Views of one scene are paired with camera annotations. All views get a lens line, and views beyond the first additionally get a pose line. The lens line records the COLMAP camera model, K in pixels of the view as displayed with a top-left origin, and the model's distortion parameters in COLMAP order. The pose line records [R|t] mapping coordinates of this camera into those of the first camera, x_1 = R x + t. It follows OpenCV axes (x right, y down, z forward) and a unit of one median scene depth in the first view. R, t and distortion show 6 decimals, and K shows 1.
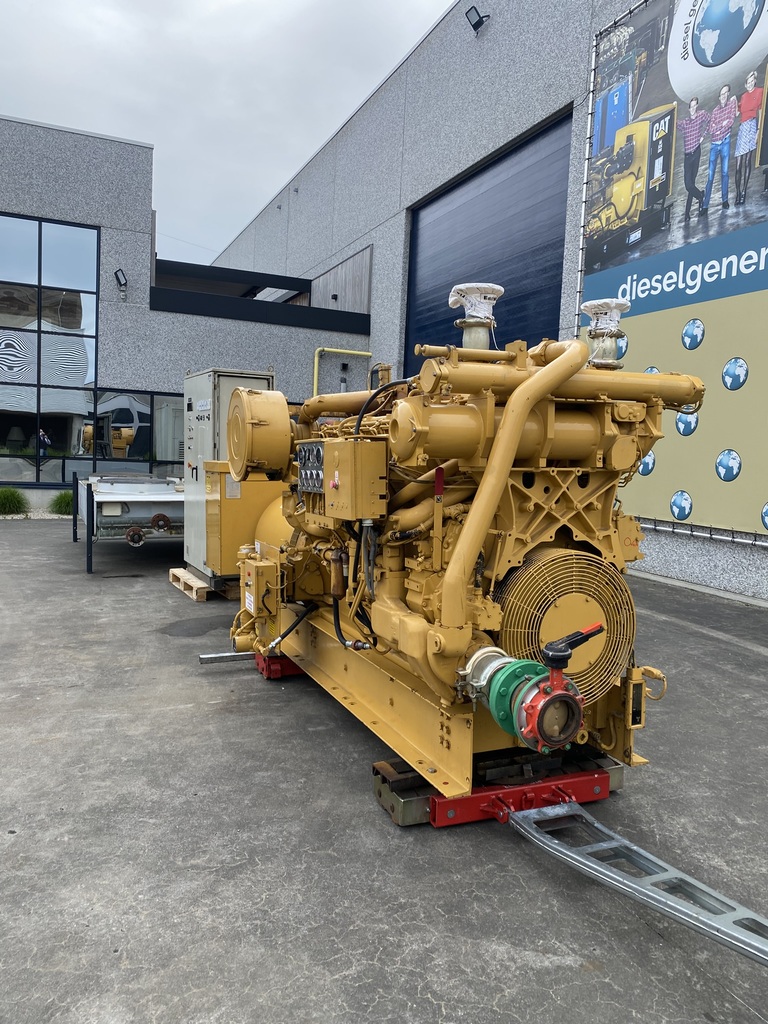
lens RADIAL K [[784.2, 0, 385.8], [0, 784.2, 517.0], [0, 0, 1]] dist [0.004104, -0.003136]
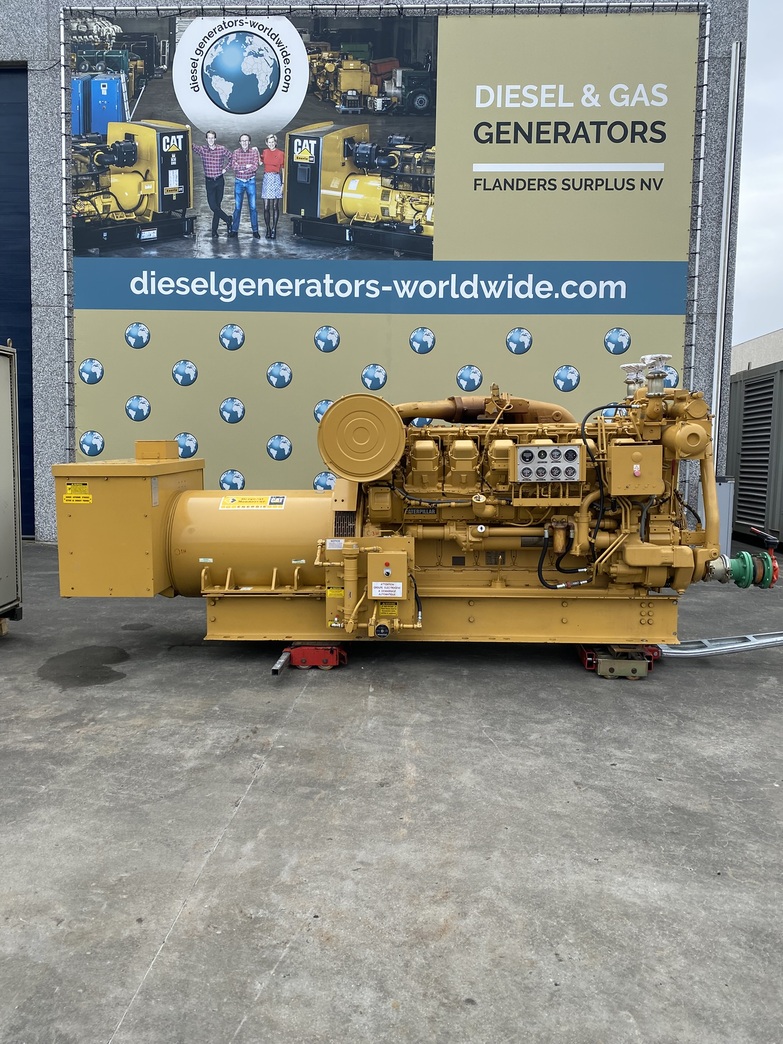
lens RADIAL K [[800.4, 0, 406.5], [0, 800.4, 497.0], [0, 0, 1]] dist [0.043890, -0.053814]
pose [[0.432228, -0.086380, 0.897618, -0.638531], [0.078751, 0.995214, 0.057852, -0.045560], [-0.898319, 0.045683, 0.436962, 0.263564]]
